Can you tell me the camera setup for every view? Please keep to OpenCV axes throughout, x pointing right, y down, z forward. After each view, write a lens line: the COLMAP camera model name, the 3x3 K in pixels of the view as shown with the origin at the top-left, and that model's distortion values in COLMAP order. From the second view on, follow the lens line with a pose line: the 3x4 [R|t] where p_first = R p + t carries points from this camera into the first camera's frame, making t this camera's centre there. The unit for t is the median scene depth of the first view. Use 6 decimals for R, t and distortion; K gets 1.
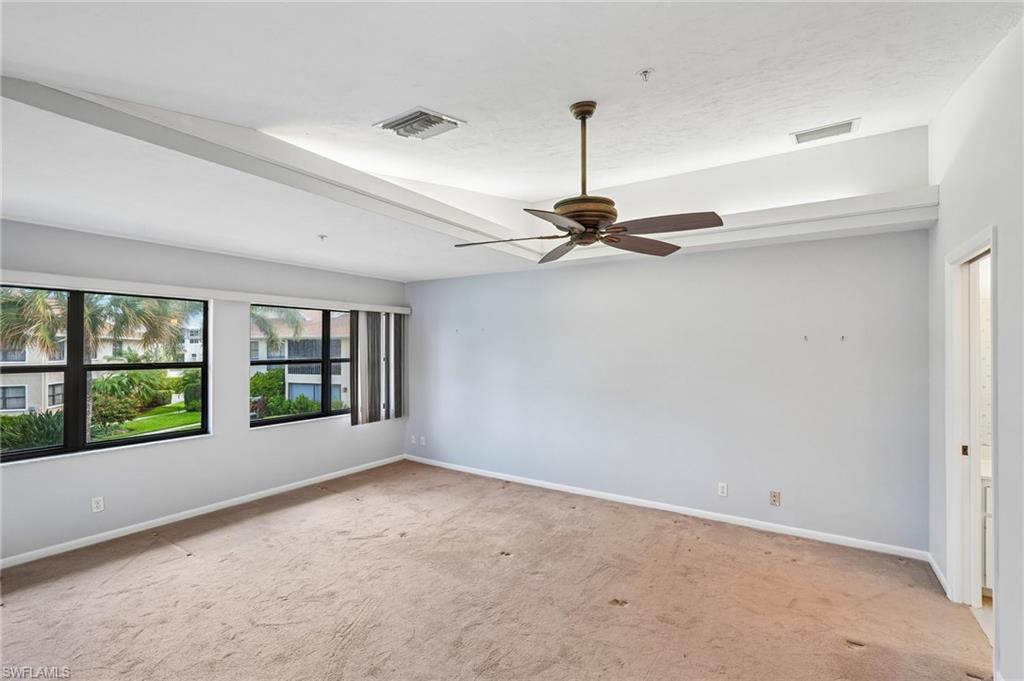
lens RADIAL K [[463.7, 0, 511.7], [0, 463.7, 344.2], [0, 0, 1]] dist [0.002359, 0.003698]
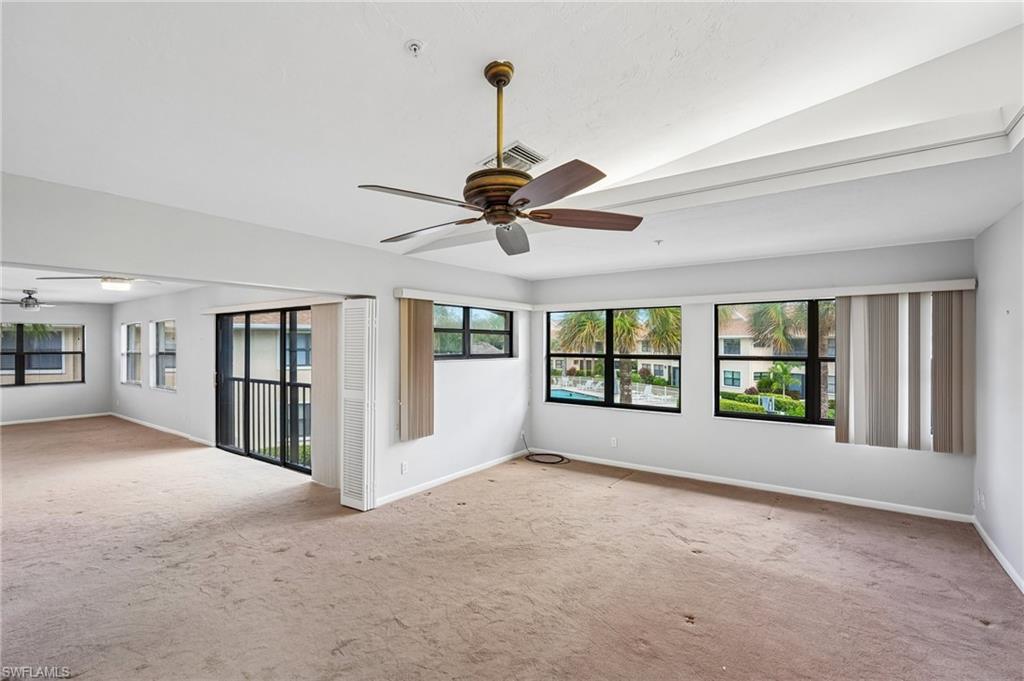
lens RADIAL K [[463.7, 0, 513.8], [0, 463.7, 344.7], [0, 0, 1]] dist [0.002359, 0.003698]
pose [[-0.037900, 0.002391, -0.999279, 0.581116], [0.011276, 0.999934, 0.001965, 0.001033], [0.999218, -0.011193, -0.037925, 0.578505]]
